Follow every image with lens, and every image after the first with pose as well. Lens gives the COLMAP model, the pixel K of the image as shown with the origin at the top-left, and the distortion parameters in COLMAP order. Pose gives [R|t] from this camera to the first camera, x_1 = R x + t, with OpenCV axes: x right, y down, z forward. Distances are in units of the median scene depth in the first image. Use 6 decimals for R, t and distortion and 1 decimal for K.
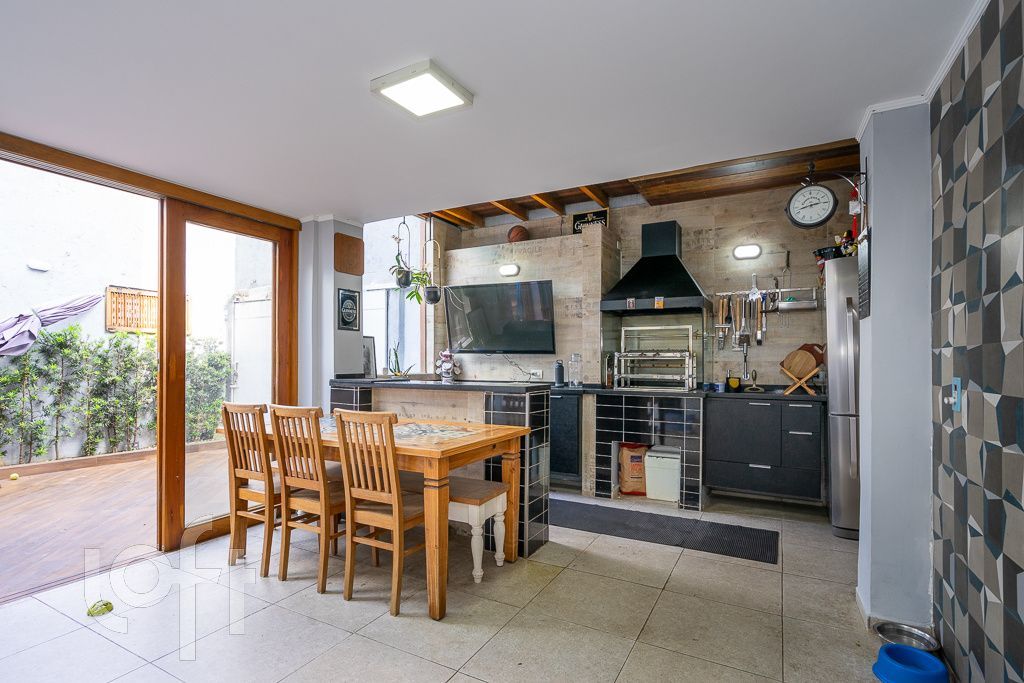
lens RADIAL K [[498.7, 0, 507.6], [0, 498.7, 359.8], [0, 0, 1]] dist [0.000445, -0.000073]
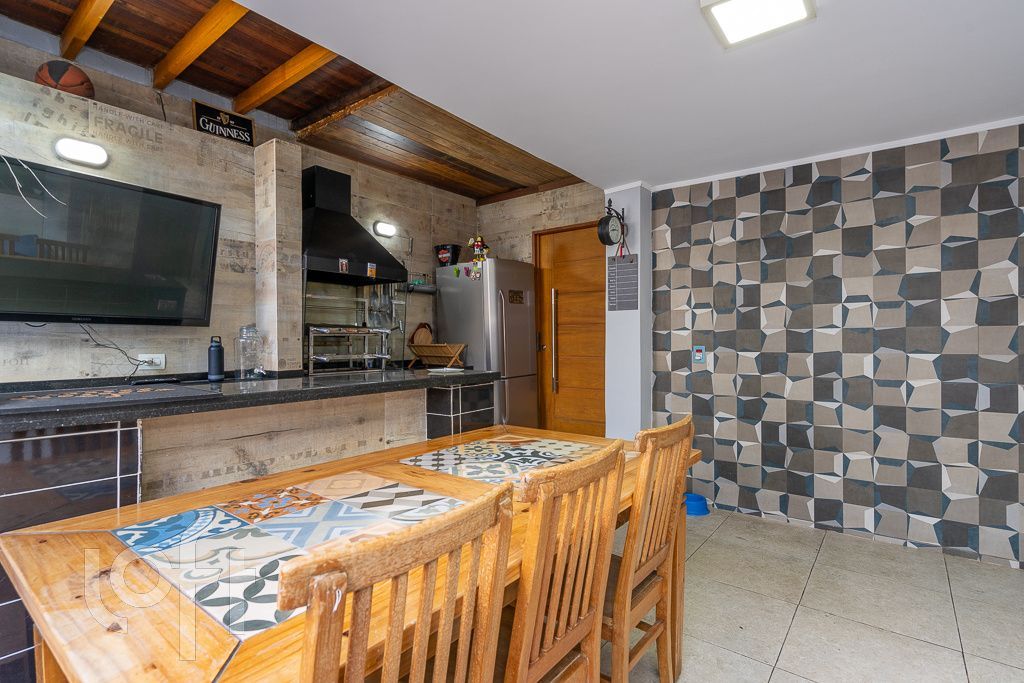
lens RADIAL K [[498.7, 0, 515.8], [0, 498.7, 341.8], [0, 0, 1]] dist [0.000445, -0.000073]
pose [[0.155247, -0.008997, 0.987835, -0.471076], [-0.001172, 0.999956, 0.009292, 0.000776], [-0.987875, -0.002600, 0.155230, 0.572619]]
